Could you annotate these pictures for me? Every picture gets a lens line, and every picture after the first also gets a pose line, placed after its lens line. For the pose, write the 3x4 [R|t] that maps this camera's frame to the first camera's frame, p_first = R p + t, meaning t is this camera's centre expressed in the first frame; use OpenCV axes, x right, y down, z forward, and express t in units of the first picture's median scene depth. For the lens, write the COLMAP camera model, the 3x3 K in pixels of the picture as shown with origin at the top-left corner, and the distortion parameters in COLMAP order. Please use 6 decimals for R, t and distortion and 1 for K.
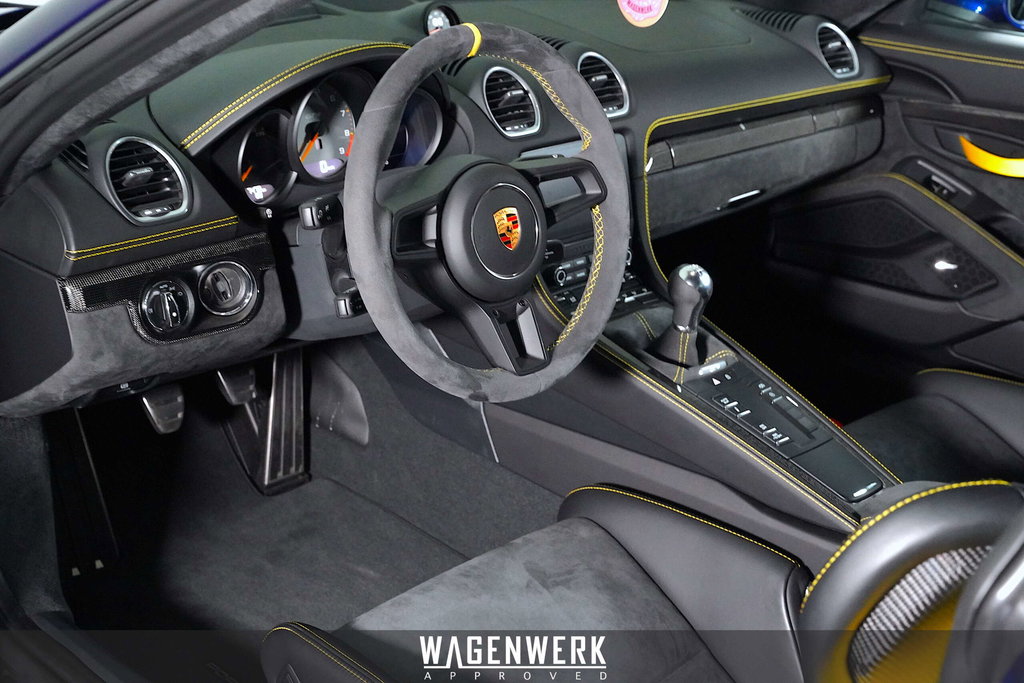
lens RADIAL K [[1288.4, 0, 506.2], [0, 1288.4, 337.2], [0, 0, 1]] dist [0.090350, 0.000000]
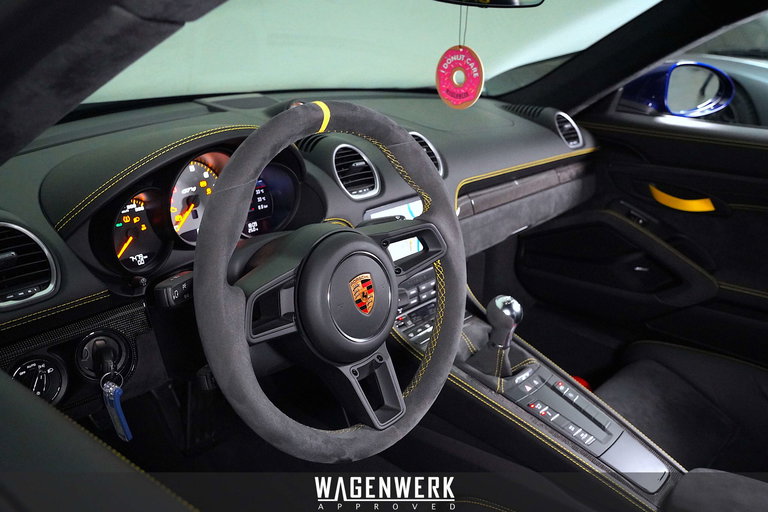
lens RADIAL K [[647.2, 0, 381.3], [0, 647.2, 257.6], [0, 0, 1]] dist [-0.074703, 0.061244]
pose [[0.997667, -0.039806, 0.055459, -0.008108], [0.041888, 0.998441, -0.036894, -0.063786], [-0.053904, 0.039131, 0.997779, 0.322857]]
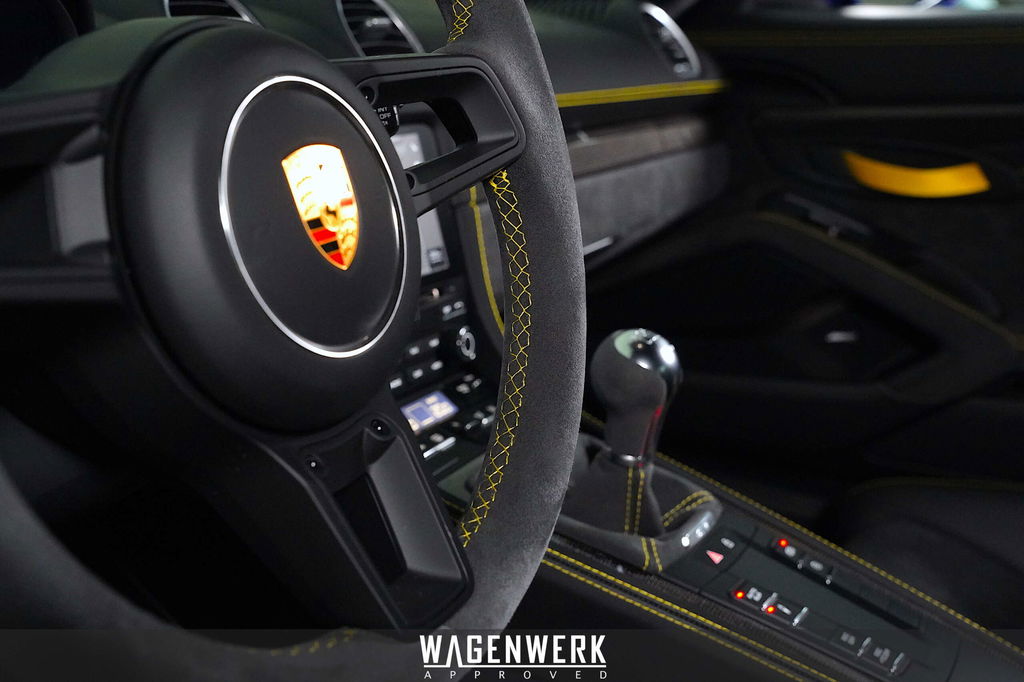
lens RADIAL K [[1256.9, 0, 495.9], [0, 1256.9, 325.4], [0, 0, 1]] dist [0.033693, 0.000000]
pose [[0.958613, -0.103013, 0.265424, -0.031409], [0.138404, 0.983292, -0.118242, -0.006202], [-0.248809, 0.150084, 0.956854, 0.464328]]
